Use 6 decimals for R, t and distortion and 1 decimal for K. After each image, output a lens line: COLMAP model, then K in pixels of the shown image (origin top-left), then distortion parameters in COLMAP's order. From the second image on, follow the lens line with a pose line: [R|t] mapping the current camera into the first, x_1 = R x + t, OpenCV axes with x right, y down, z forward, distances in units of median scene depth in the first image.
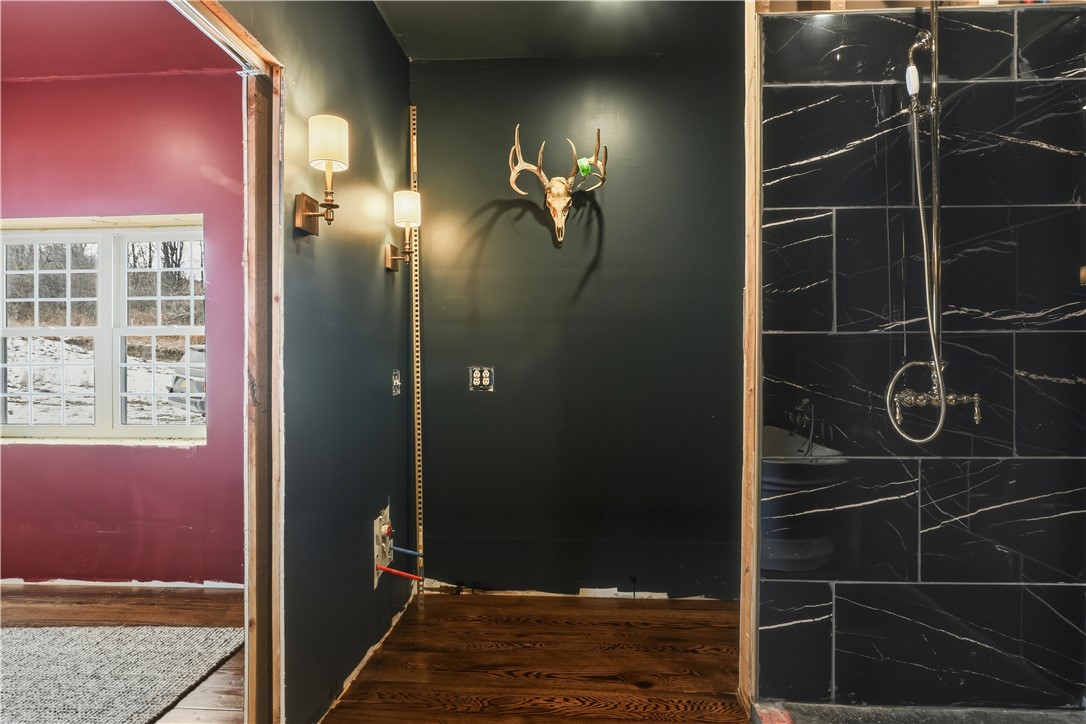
lens RADIAL K [[606.2, 0, 543.0], [0, 606.2, 362.0], [0, 0, 1]] dist [-0.004483, 0.000834]
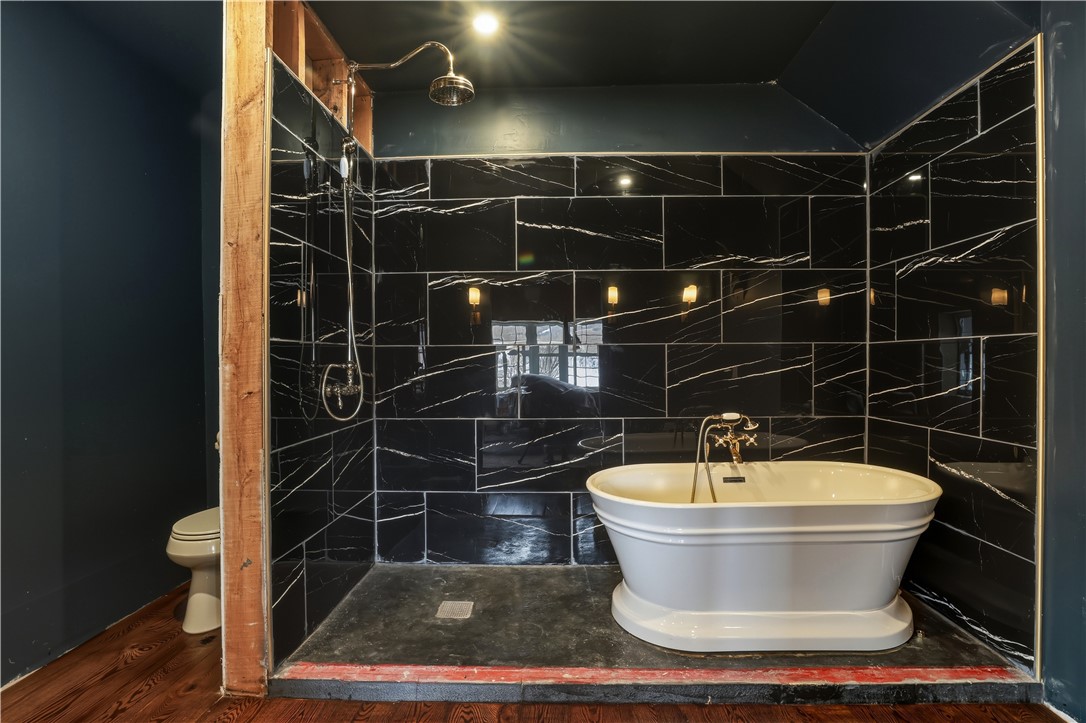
lens RADIAL K [[536.1, 0, 544.9], [0, 536.1, 364.9], [0, 0, 1]] dist [-0.028215, 0.012429]
pose [[-0.026344, -0.008356, 0.999618, -0.528442], [0.012259, 0.999887, 0.008681, -0.003665], [-0.999578, 0.012483, -0.026239, 0.447898]]
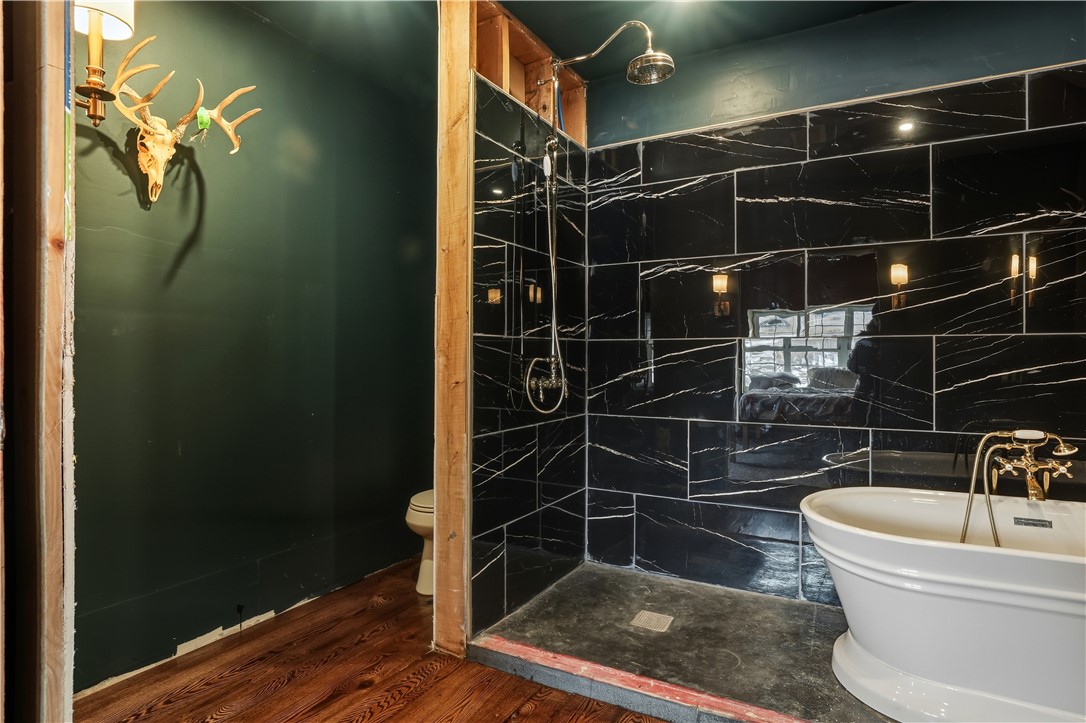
lens RADIAL K [[606.2, 0, 543.0], [0, 606.2, 361.5], [0, 0, 1]] dist [-0.004483, 0.000834]
pose [[0.434366, -0.006074, 0.900716, -0.571316], [0.003661, 0.999981, 0.004978, 0.000086], [-0.900729, 0.001135, 0.434380, 0.295261]]
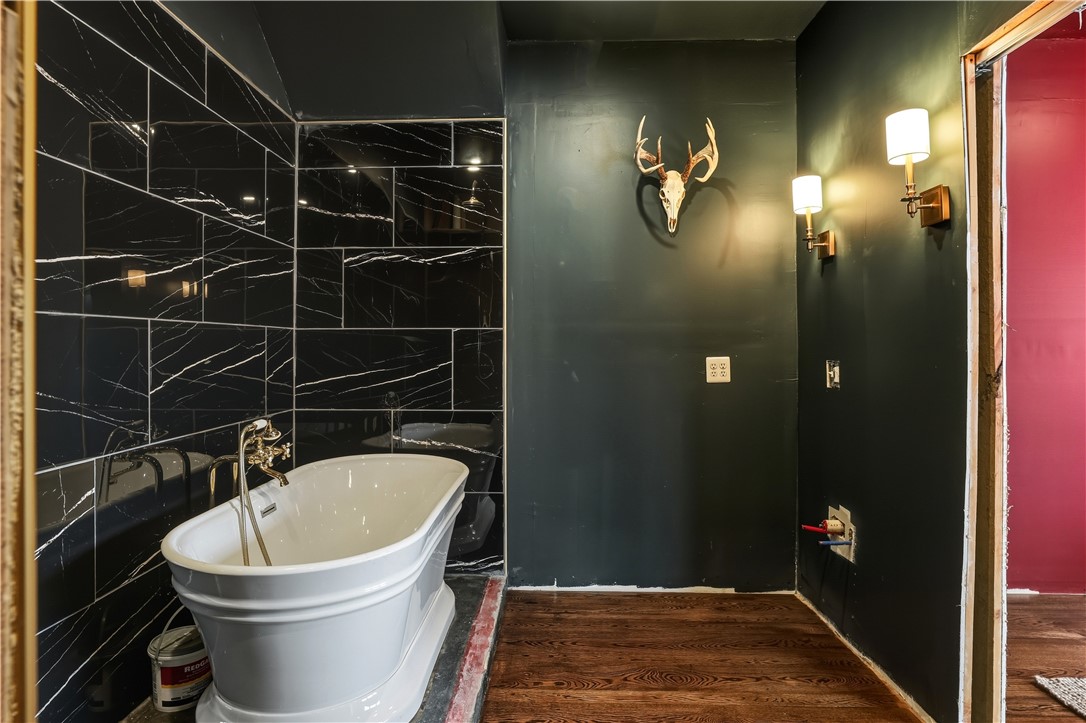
lens RADIAL K [[631.9, 0, 542.5], [0, 631.9, 346.8], [0, 0, 1]] dist [-0.002339, 0.000142]
pose [[-0.999317, 0.001027, -0.036933, 0.189007], [0.000719, 0.999965, 0.008374, -0.007294], [0.036940, 0.008342, -0.999283, 1.007254]]
